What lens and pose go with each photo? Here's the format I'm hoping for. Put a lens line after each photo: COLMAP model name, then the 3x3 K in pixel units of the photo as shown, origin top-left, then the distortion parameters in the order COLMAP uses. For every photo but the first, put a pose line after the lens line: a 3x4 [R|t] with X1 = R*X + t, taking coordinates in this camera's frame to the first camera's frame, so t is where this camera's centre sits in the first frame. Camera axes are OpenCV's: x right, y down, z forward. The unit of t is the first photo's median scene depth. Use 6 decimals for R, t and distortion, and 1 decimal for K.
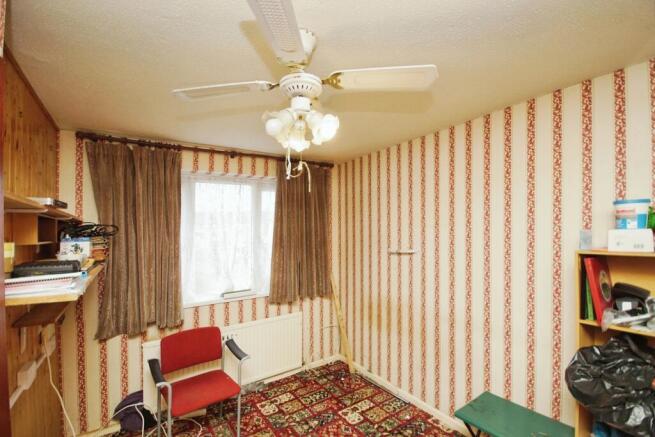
lens RADIAL K [[286.3, 0, 328.3], [0, 286.3, 223.2], [0, 0, 1]] dist [-0.000286, 0.000087]
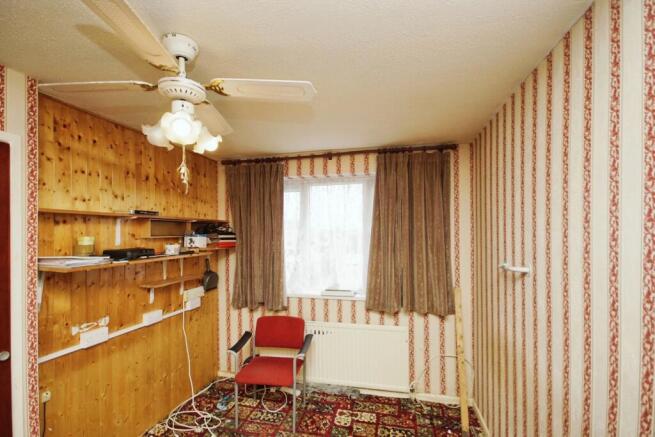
lens RADIAL K [[286.3, 0, 328.3], [0, 286.3, 223.2], [0, 0, 1]] dist [-0.000286, 0.000087]
pose [[0.692502, -0.001447, -0.721415, 0.395794], [0.005794, 0.999977, 0.003556, -0.003215], [0.721393, -0.006643, 0.692494, 0.280493]]
